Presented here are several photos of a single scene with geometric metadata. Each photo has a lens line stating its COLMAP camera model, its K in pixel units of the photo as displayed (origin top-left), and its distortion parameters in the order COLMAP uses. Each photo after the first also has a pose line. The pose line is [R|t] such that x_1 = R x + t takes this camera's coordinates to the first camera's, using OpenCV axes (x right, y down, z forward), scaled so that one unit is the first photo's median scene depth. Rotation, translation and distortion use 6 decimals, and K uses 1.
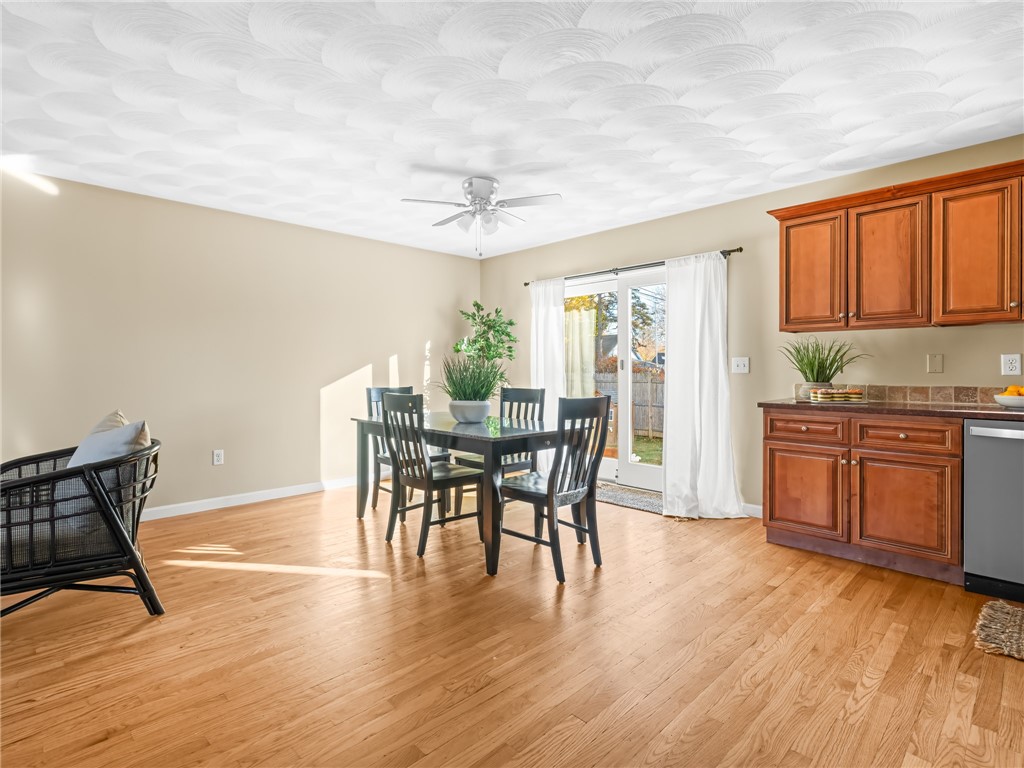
lens RADIAL K [[520.3, 0, 450.7], [0, 520.3, 363.9], [0, 0, 1]] dist [0.003196, -0.001553]
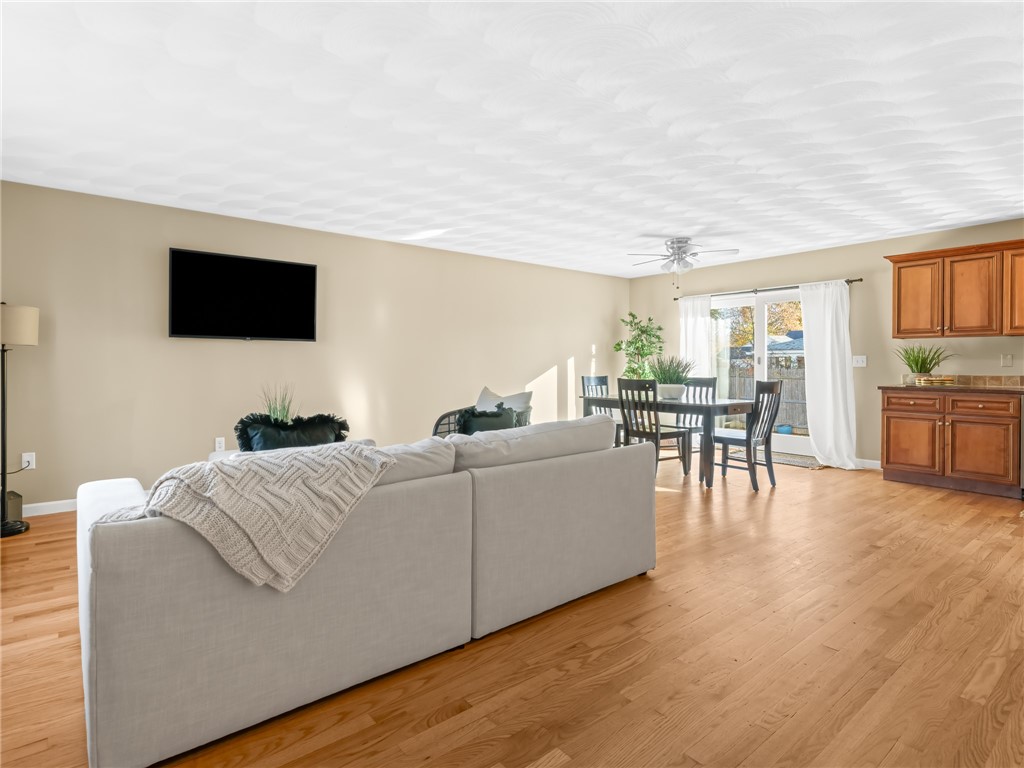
lens RADIAL K [[540.9, 0, 426.4], [0, 540.9, 361.5], [0, 0, 1]] dist [-0.000456, -0.001004]
pose [[0.994265, 0.001372, -0.106931, -0.548353], [-0.000691, 0.999979, 0.006404, -0.006441], [0.106938, -0.006294, 0.994246, -0.701950]]
